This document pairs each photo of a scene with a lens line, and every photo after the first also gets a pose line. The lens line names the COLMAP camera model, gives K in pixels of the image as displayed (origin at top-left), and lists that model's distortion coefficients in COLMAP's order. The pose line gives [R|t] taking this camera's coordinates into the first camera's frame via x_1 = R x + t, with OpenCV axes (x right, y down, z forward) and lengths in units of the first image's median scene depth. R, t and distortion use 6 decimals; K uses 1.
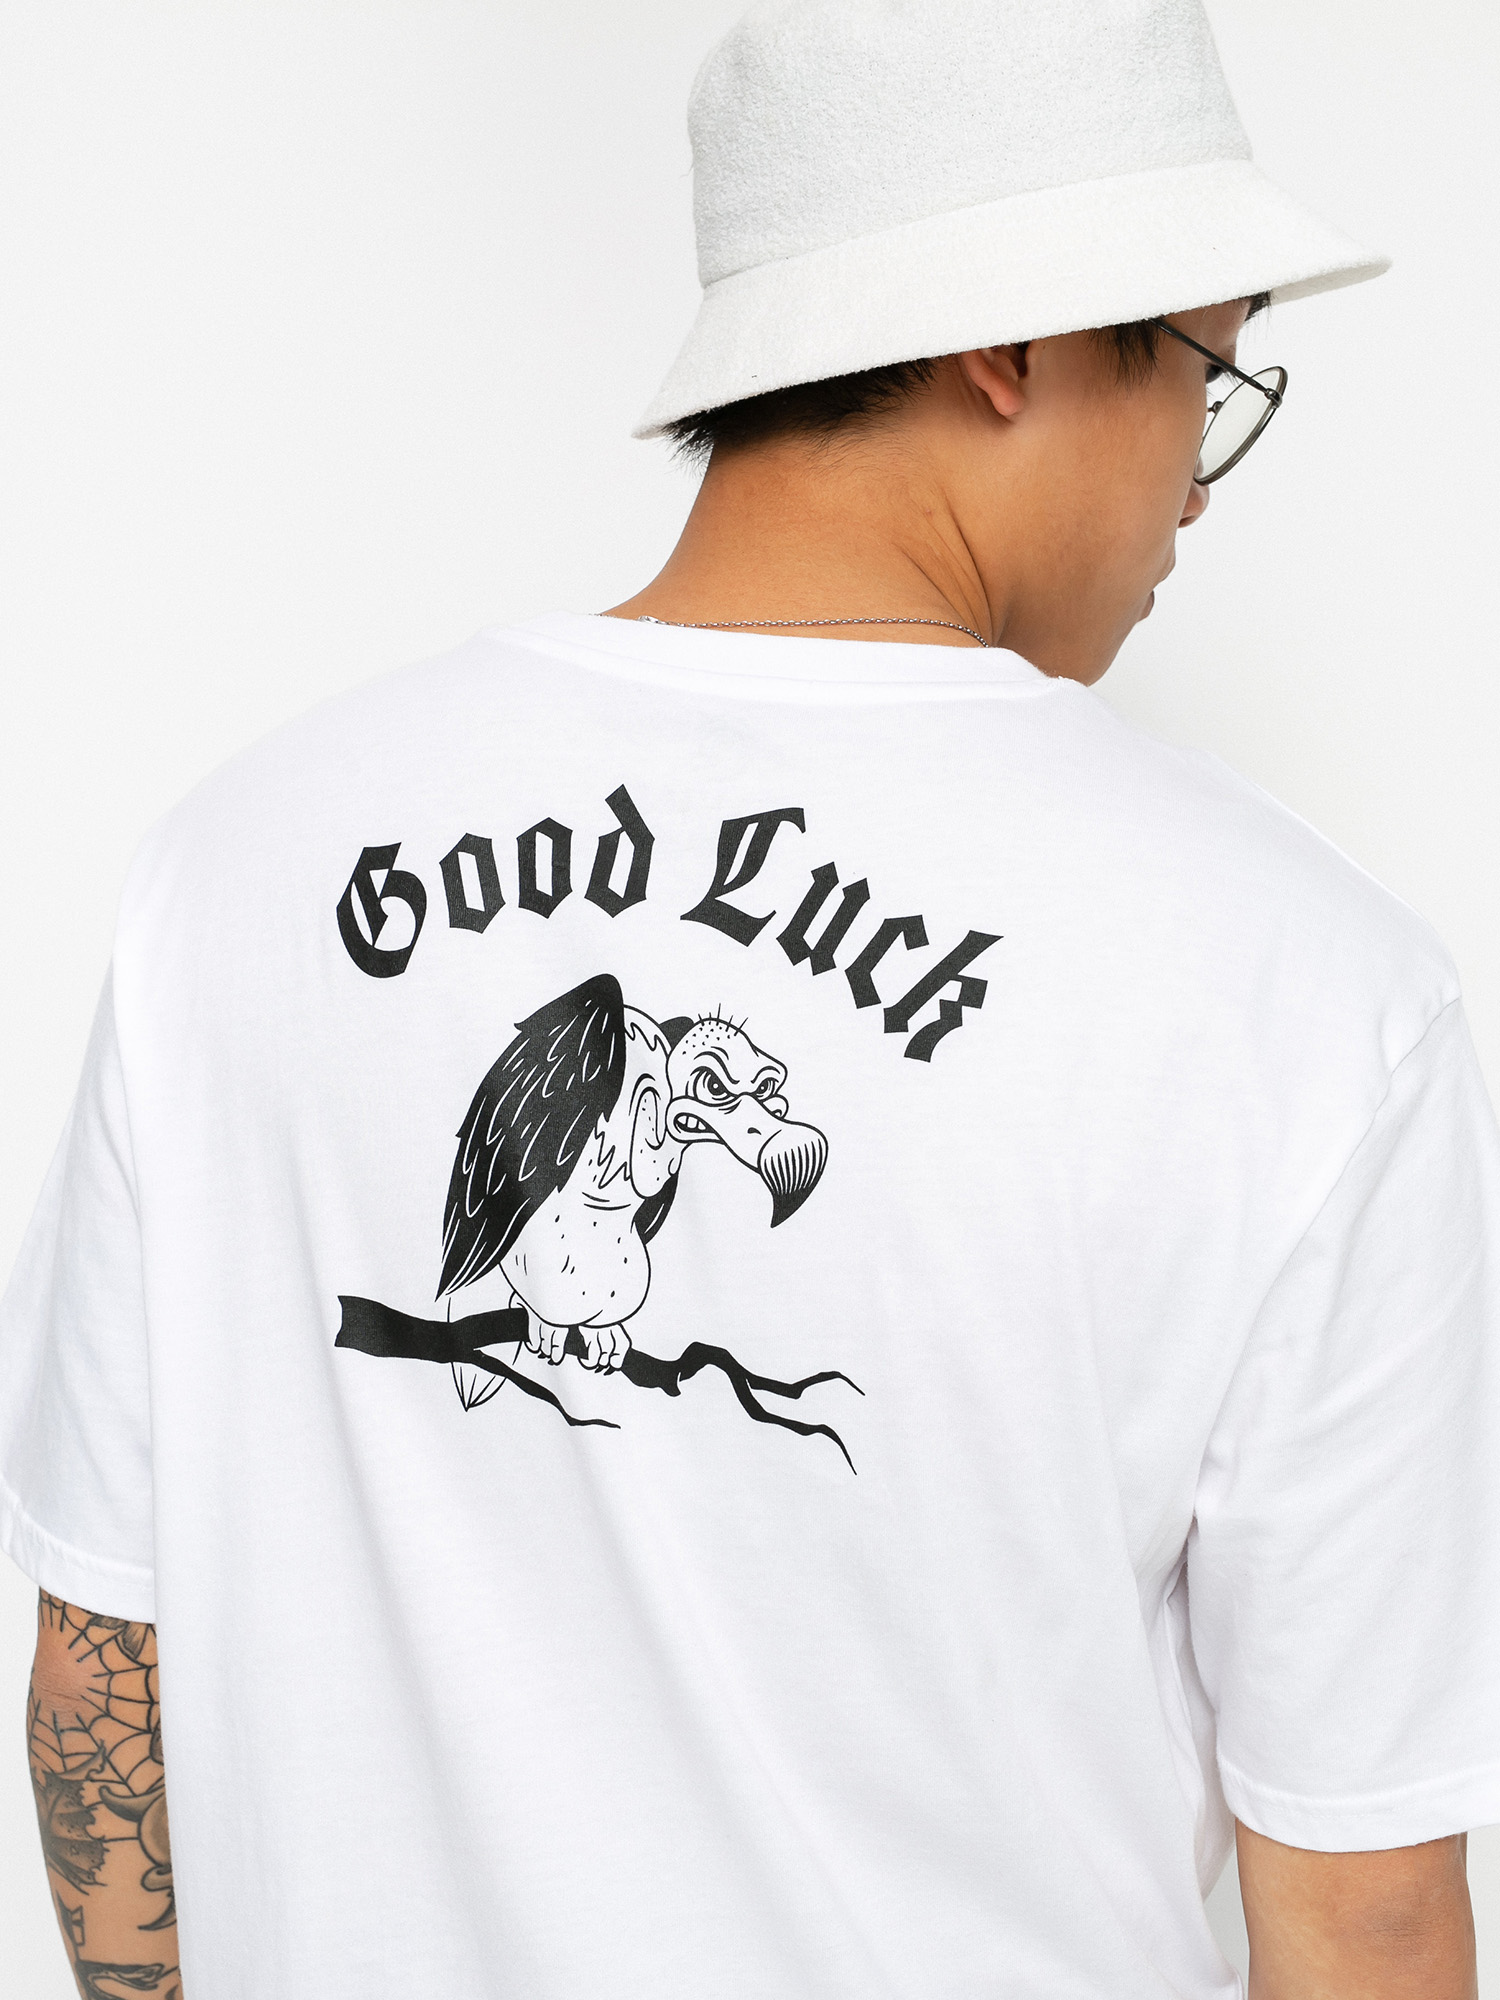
lens RADIAL K [[3289.8, 0, 750.0], [0, 3289.8, 1000.0], [0, 0, 1]] dist [0.271042, -0.005946]
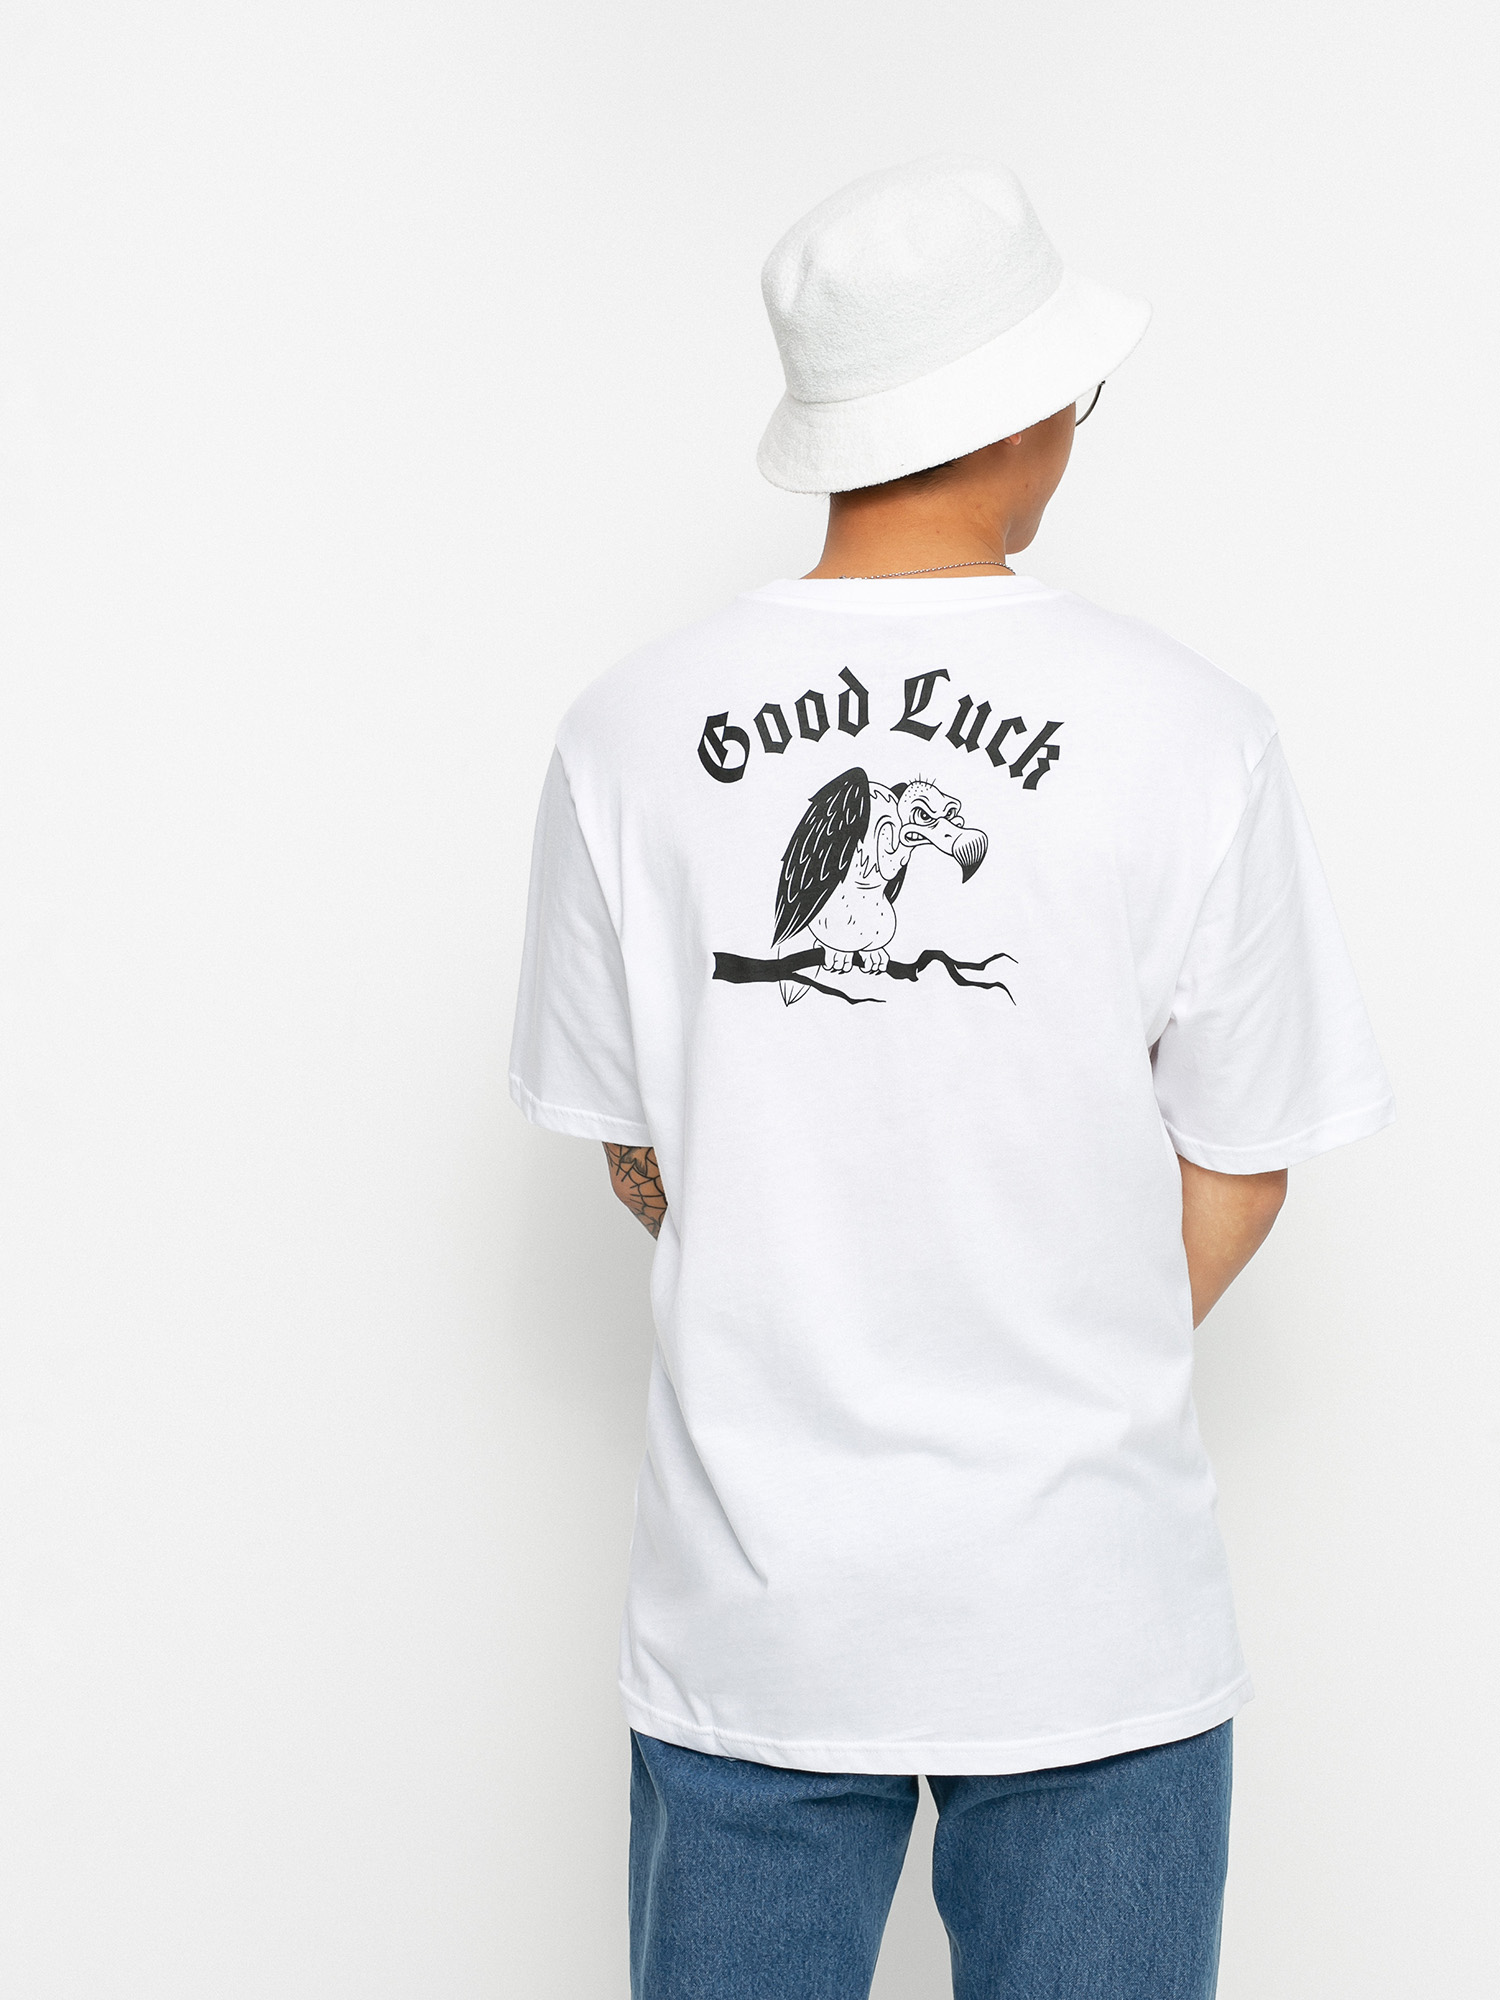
lens RADIAL K [[2798.8, 0, 750.0], [0, 2798.8, 1000.0], [0, 0, 1]] dist [0.129965, -0.000639]
pose [[0.989856, -0.117692, 0.079585, -0.249507], [0.113524, 0.992011, 0.055018, 0.030232], [-0.085425, -0.045425, 0.995309, -0.623983]]
